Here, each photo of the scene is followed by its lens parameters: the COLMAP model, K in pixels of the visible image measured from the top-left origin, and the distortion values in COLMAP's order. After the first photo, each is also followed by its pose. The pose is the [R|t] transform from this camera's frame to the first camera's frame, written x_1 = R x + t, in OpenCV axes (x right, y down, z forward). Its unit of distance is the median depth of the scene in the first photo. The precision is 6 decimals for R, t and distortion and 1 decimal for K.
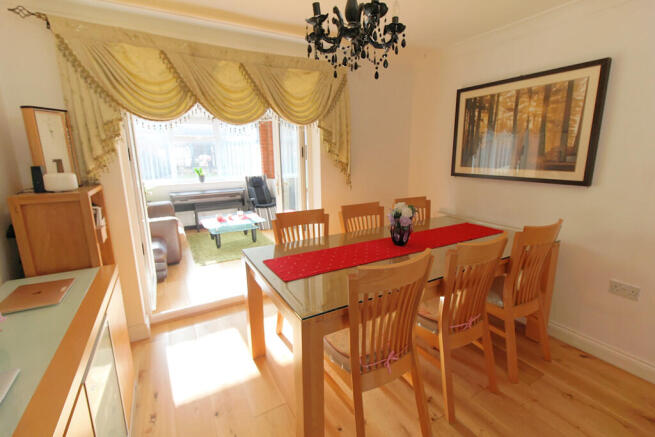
lens RADIAL K [[300.6, 0, 333.6], [0, 300.6, 214.6], [0, 0, 1]] dist [0.002325, -0.000858]
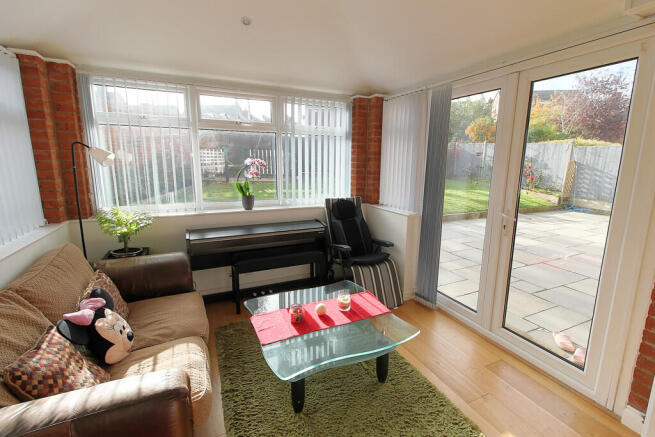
lens RADIAL K [[300.6, 0, 333.6], [0, 300.6, 214.6], [0, 0, 1]] dist [0.002325, -0.000858]
pose [[0.996104, 0.040037, -0.078577, -0.552207], [-0.041452, 0.999005, -0.016471, -0.212111], [0.077840, 0.019664, 0.996772, 1.093252]]
